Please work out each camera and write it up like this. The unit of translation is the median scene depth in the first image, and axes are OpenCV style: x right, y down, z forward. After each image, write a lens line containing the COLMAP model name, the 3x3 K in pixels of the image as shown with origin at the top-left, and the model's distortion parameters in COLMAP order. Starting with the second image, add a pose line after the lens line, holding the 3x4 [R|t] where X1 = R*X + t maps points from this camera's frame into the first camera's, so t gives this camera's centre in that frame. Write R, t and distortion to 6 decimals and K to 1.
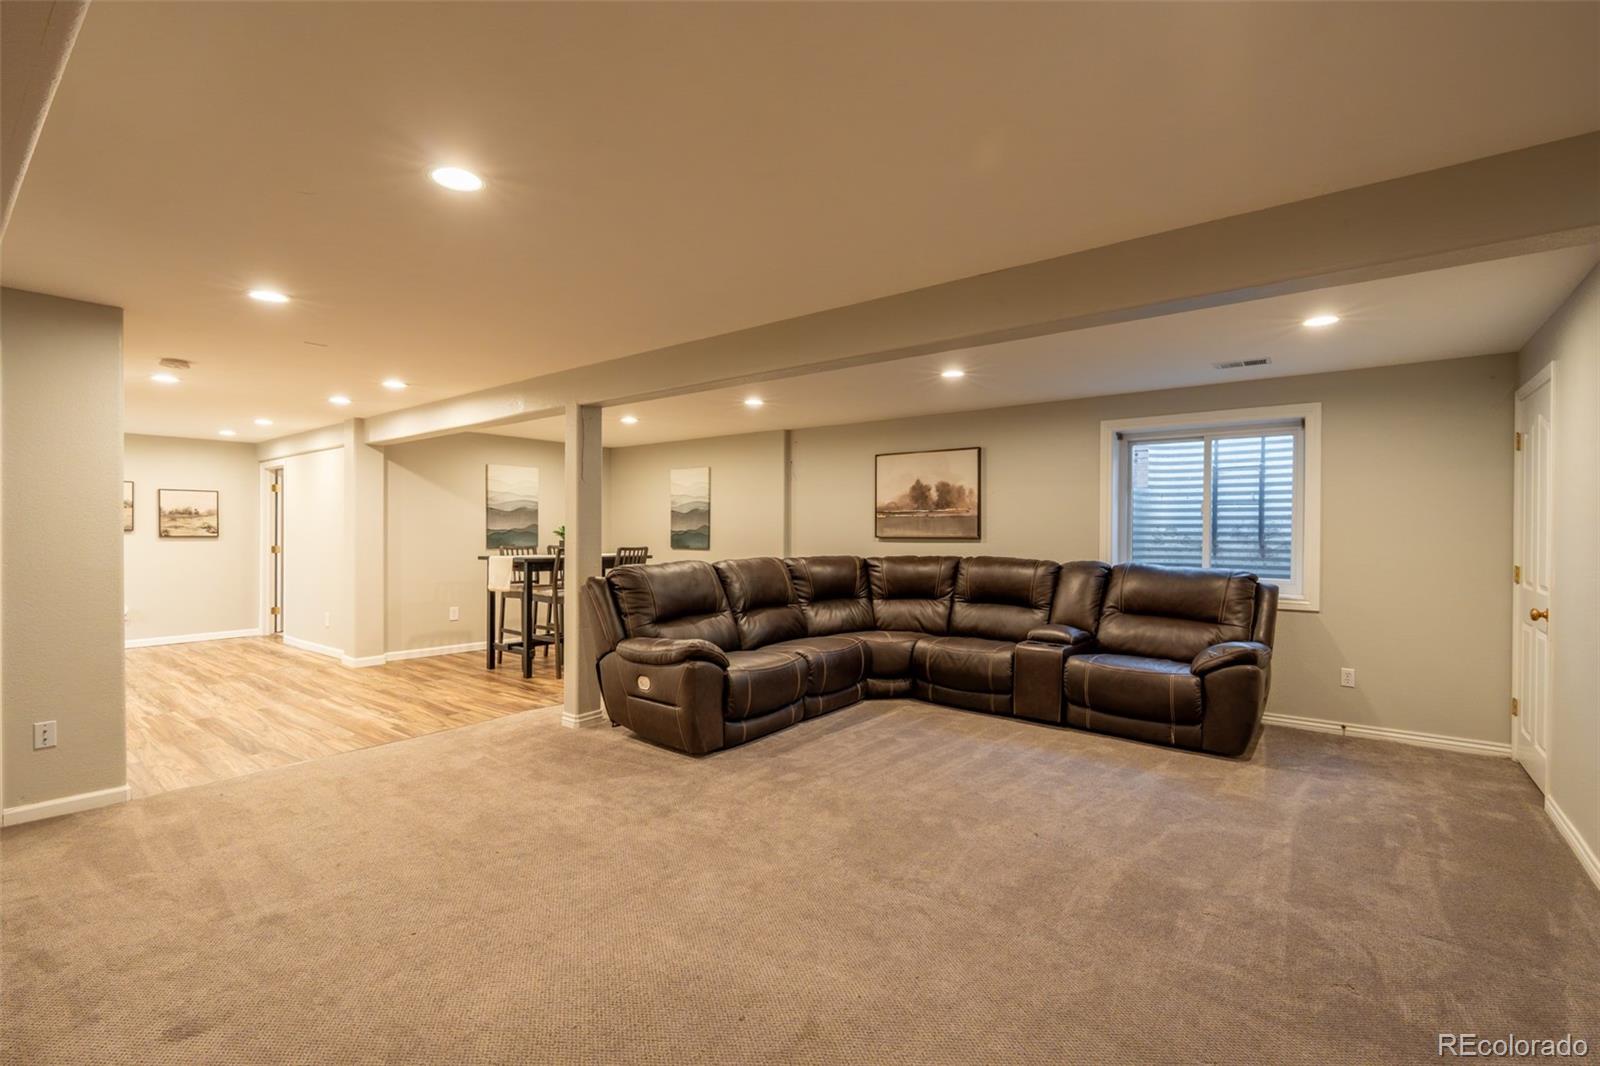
lens RADIAL K [[712.7, 0, 790.8], [0, 712.7, 531.4], [0, 0, 1]] dist [-0.007755, 0.001845]
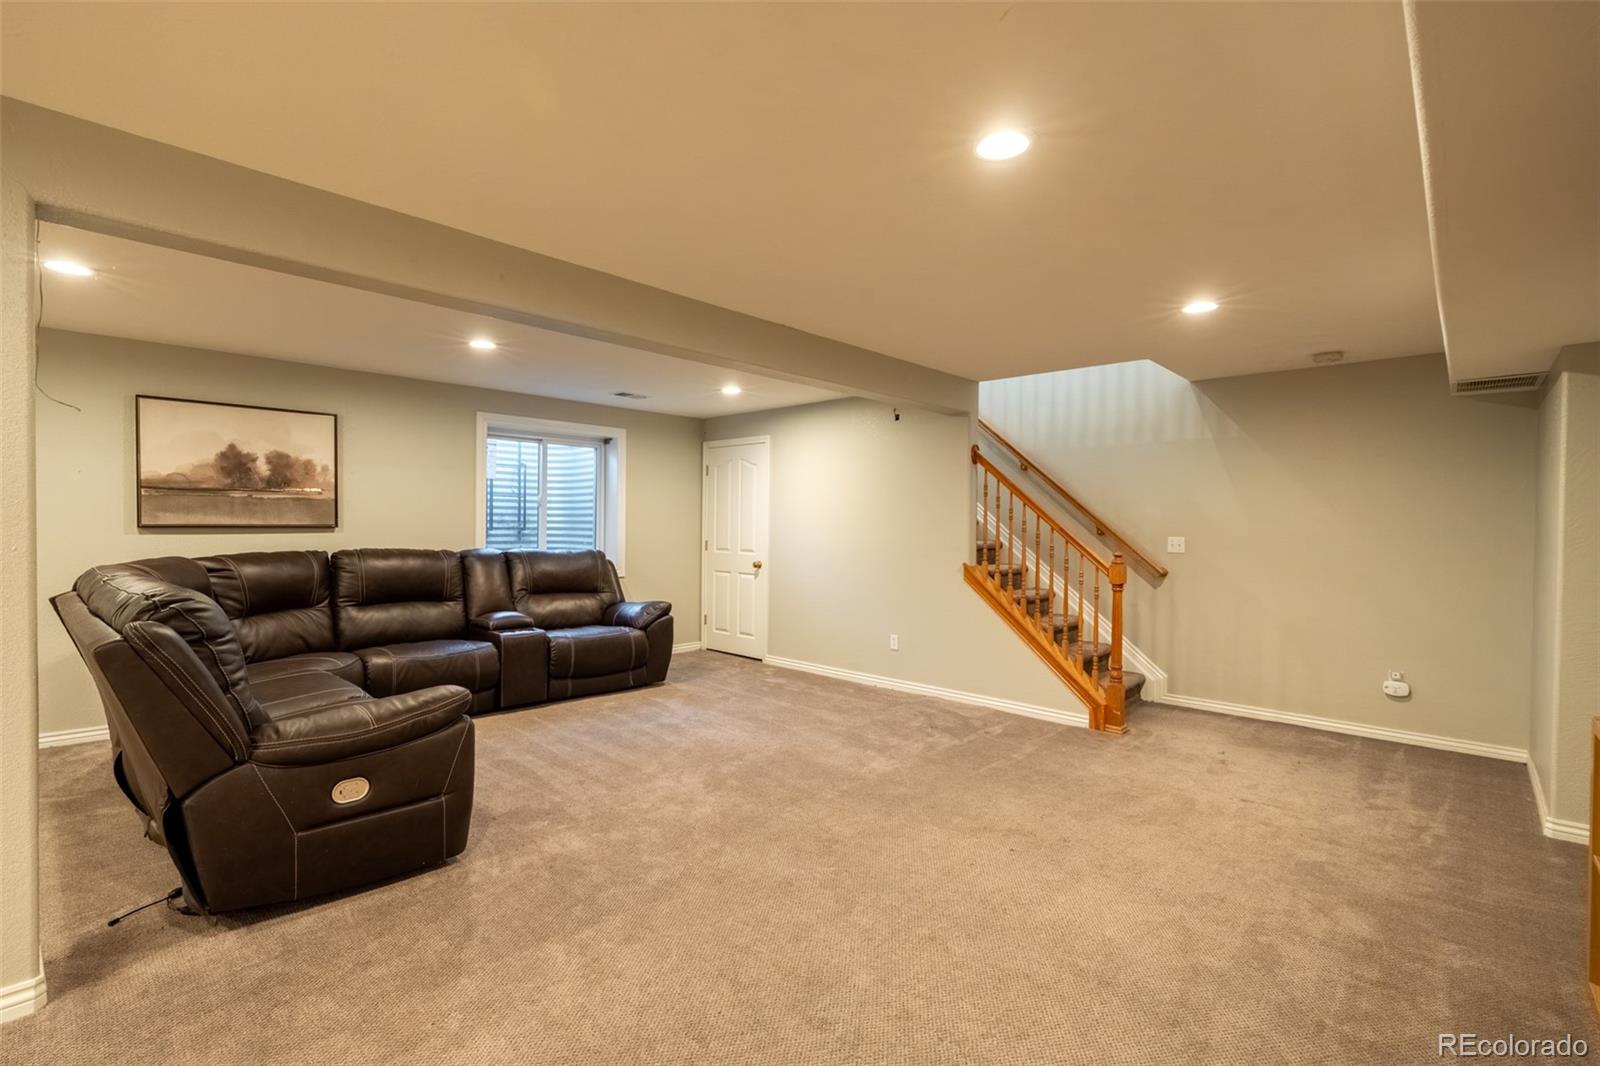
lens RADIAL K [[712.7, 0, 795.7], [0, 712.7, 532.0], [0, 0, 1]] dist [-0.007755, 0.001845]
pose [[0.092575, -0.015588, 0.995584, -0.502983], [-0.008056, 0.999833, 0.016404, -0.002228], [-0.995673, -0.009539, 0.092434, 0.415218]]
